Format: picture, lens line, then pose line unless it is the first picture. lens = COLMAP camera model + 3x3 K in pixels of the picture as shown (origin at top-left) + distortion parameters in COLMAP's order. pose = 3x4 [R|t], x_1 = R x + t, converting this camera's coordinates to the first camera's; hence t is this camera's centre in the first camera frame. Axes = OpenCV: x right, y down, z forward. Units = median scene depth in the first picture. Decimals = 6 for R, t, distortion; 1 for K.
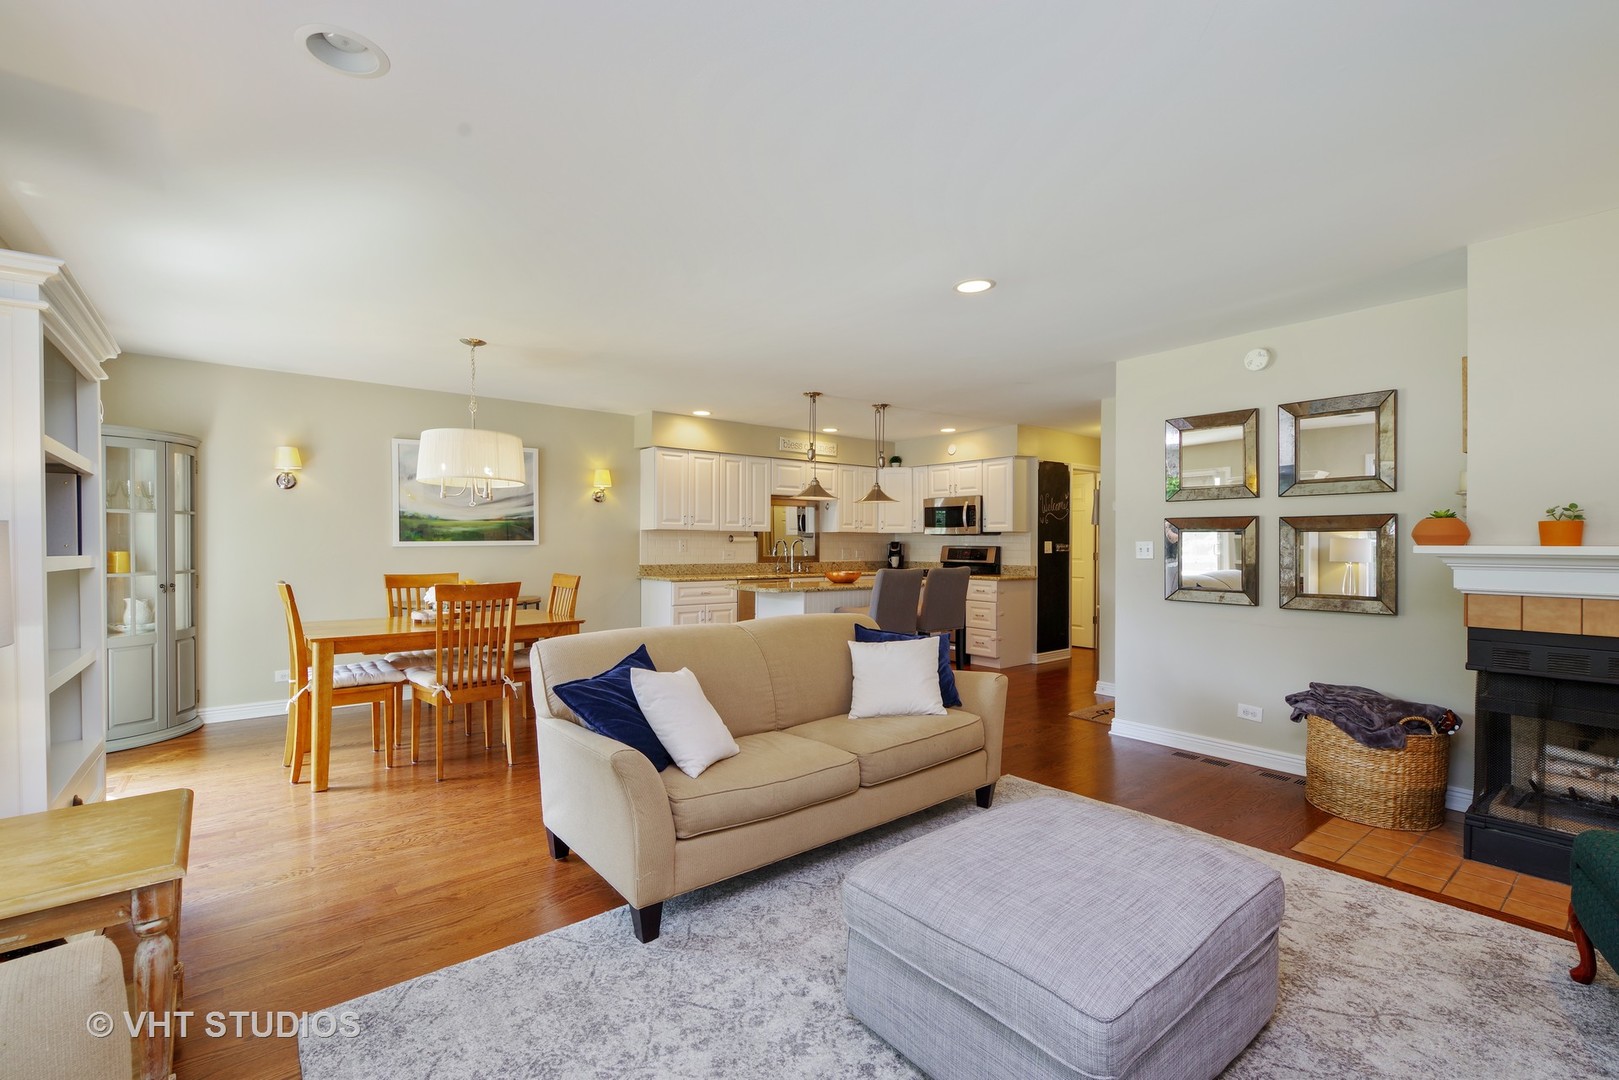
lens RADIAL K [[705.7, 0, 811.8], [0, 705.7, 544.5], [0, 0, 1]] dist [-0.001929, -0.000136]
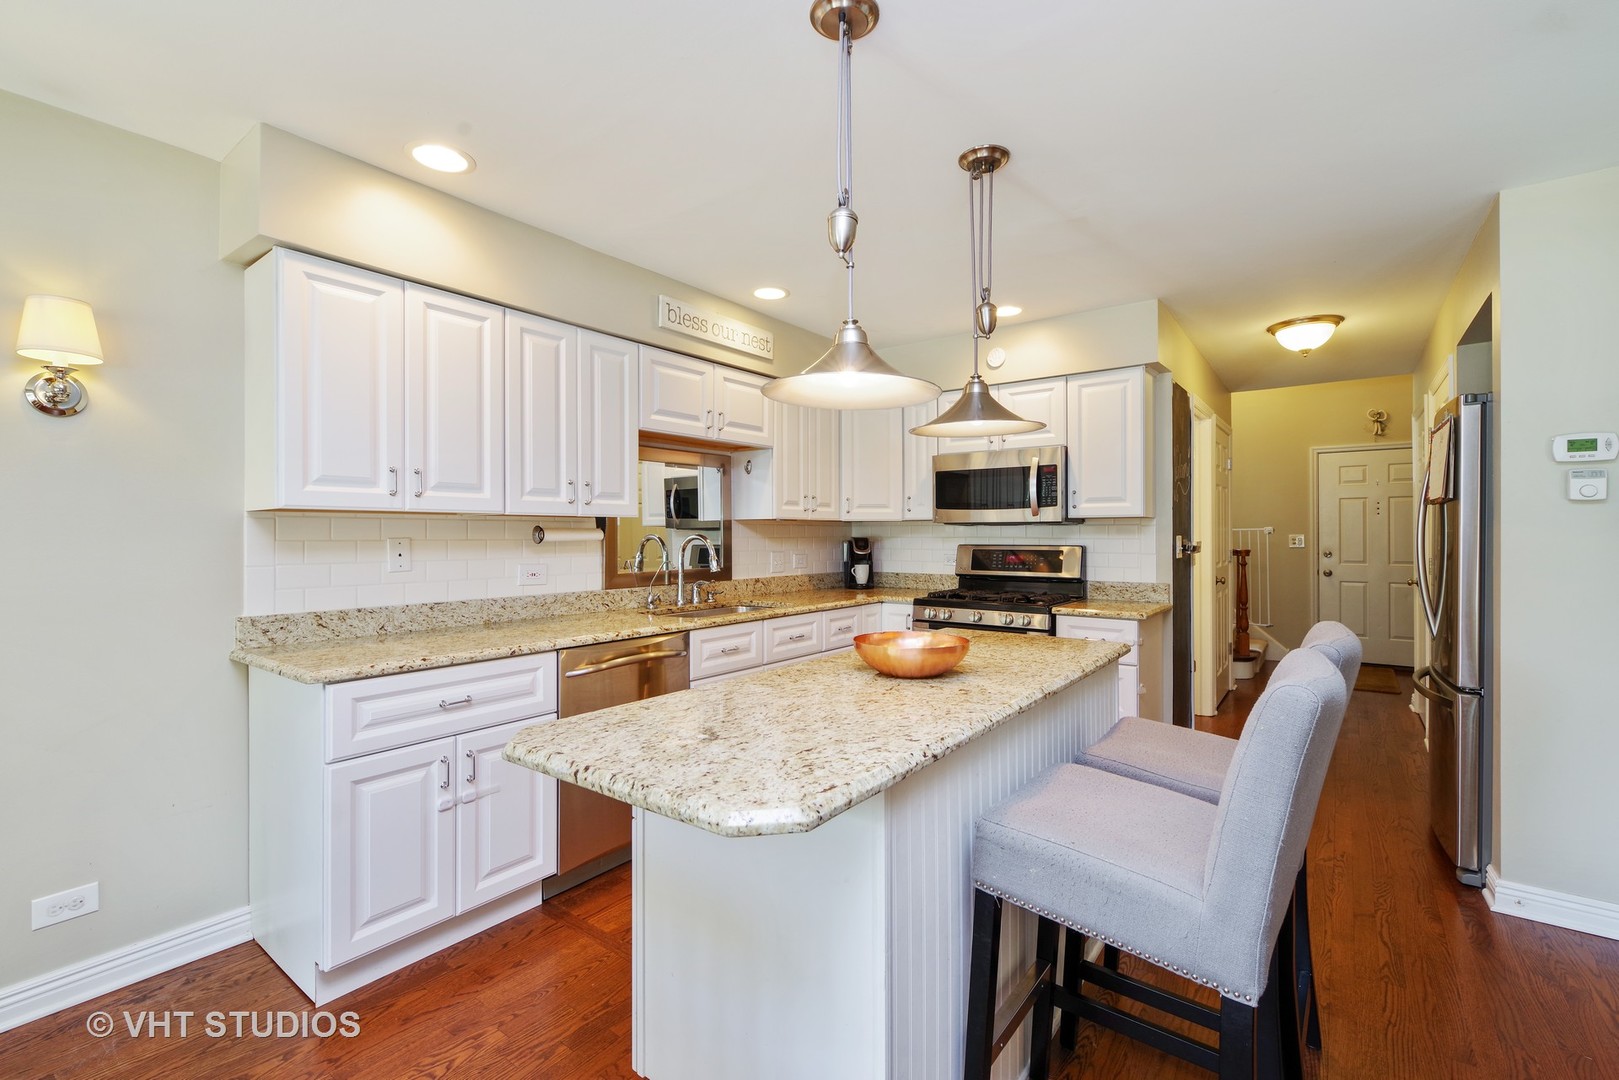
lens RADIAL K [[705.7, 0, 812.9], [0, 705.7, 533.5], [0, 0, 1]] dist [-0.001929, -0.000136]
pose [[0.968859, -0.005807, 0.247547, -0.060746], [0.006682, 0.999974, -0.002694, -0.006447], [-0.247525, 0.004265, 0.968872, 0.556890]]
